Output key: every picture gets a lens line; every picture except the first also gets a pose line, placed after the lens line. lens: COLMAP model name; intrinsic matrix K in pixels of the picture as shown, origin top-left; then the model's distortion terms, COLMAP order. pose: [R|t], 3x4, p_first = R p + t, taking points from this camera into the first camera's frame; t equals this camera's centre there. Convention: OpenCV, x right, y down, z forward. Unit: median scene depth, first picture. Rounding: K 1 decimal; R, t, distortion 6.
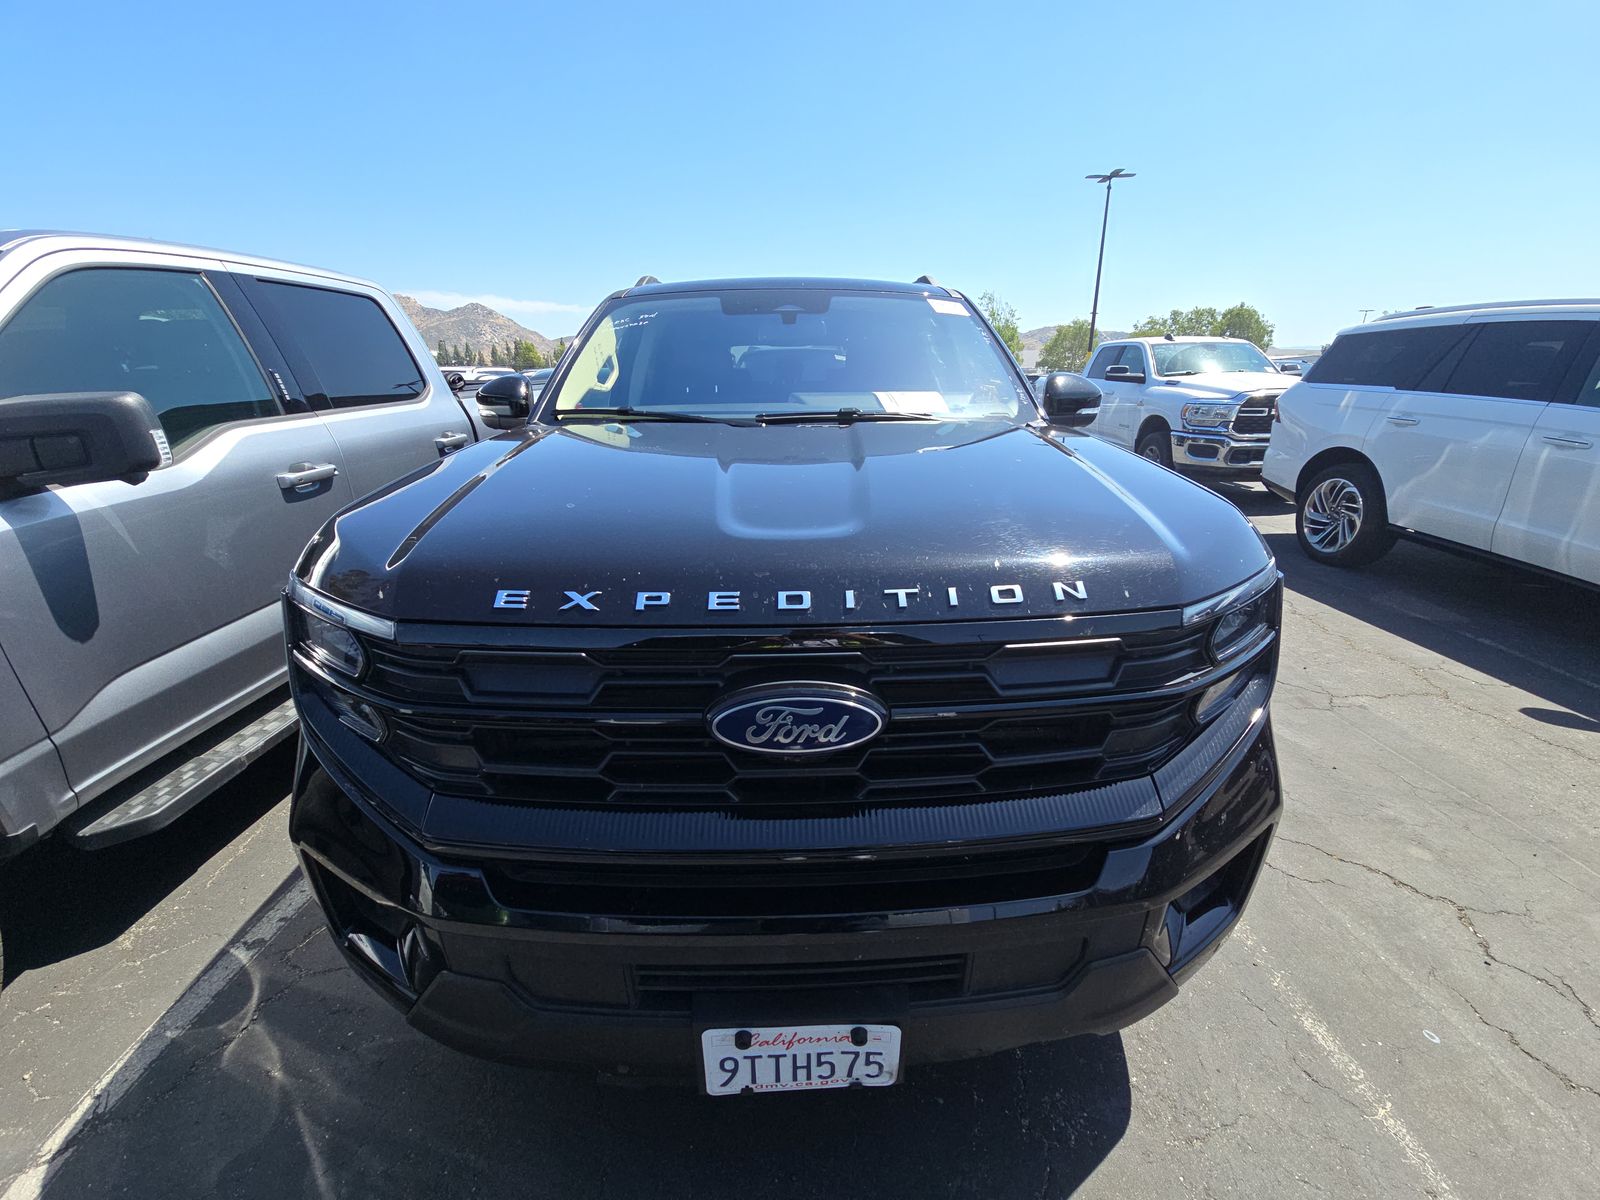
lens RADIAL K [[643.4, 0, 800.8], [0, 643.4, 585.1], [0, 0, 1]] dist [0.001025, -0.008662]
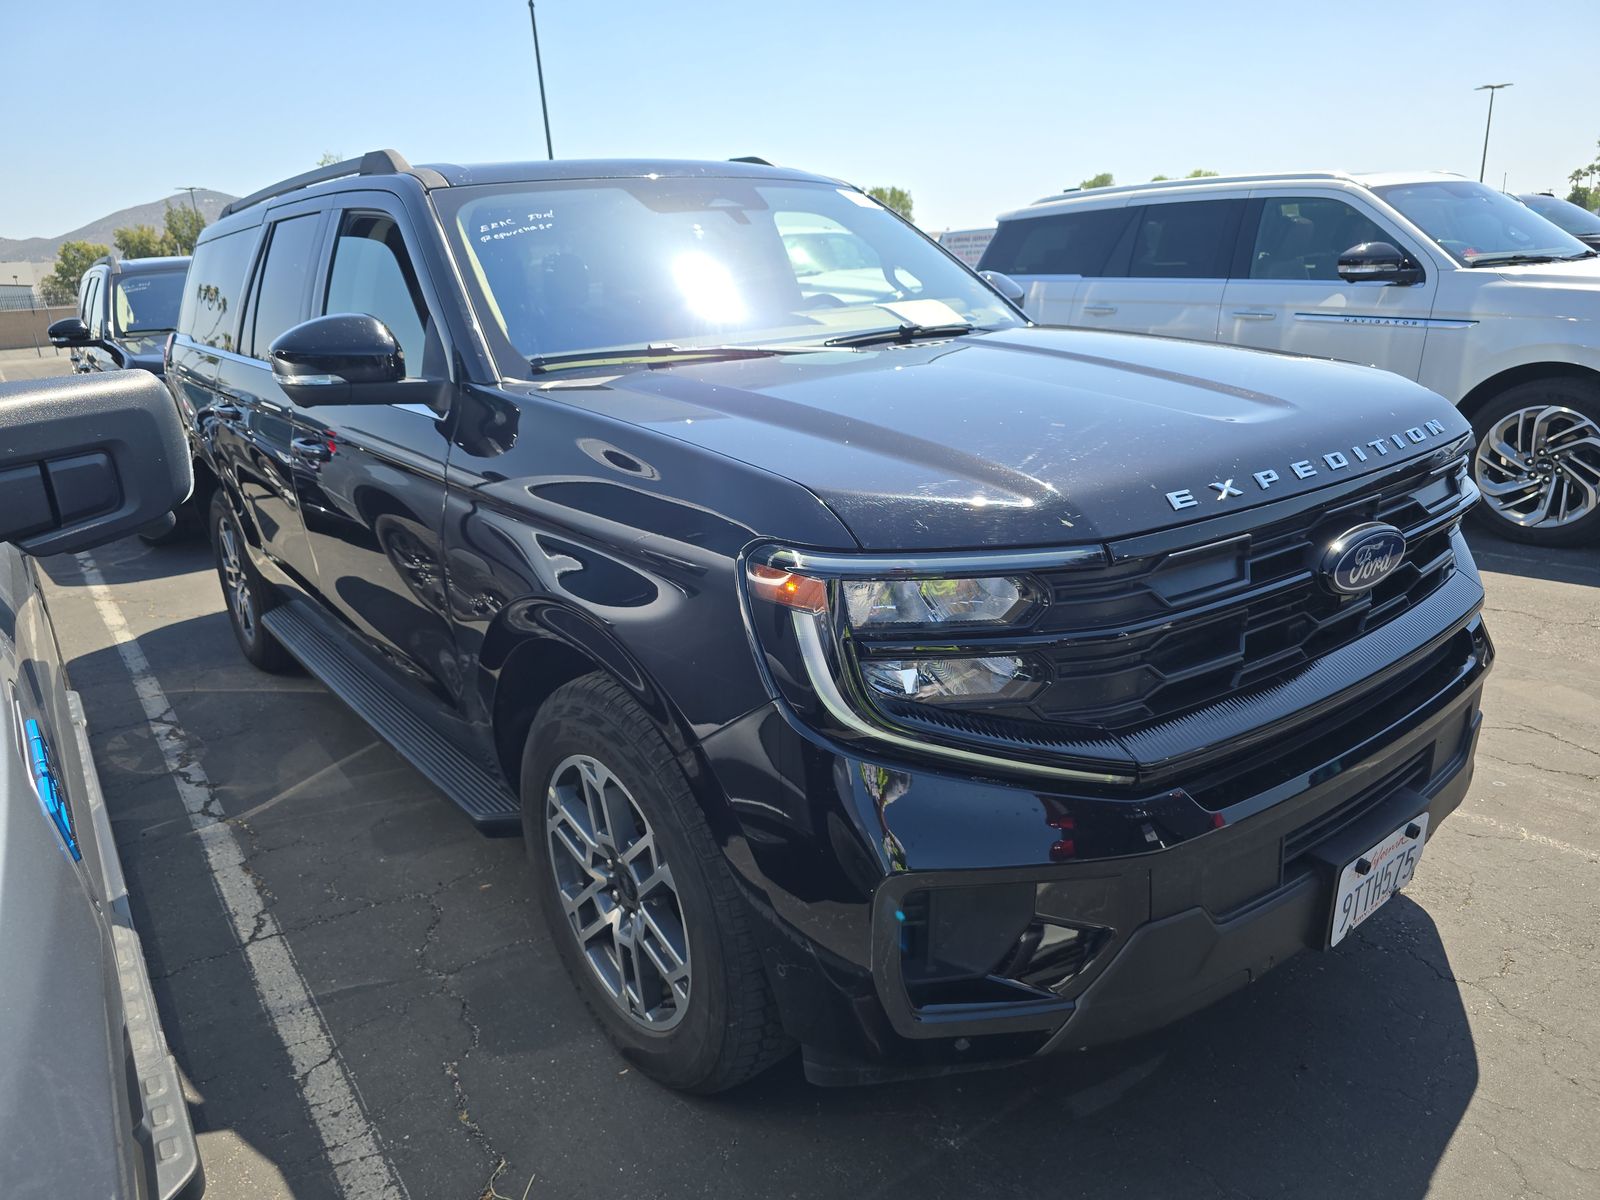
lens RADIAL K [[1098.8, 0, 793.5], [0, 1098.8, 582.0], [0, 0, 1]] dist [0.002891, 0.002807]
pose [[0.809730, -0.199825, 0.551731, -1.003217], [0.231360, 0.972784, 0.012773, -0.007754], [-0.539267, 0.117306, 0.833924, -0.054465]]
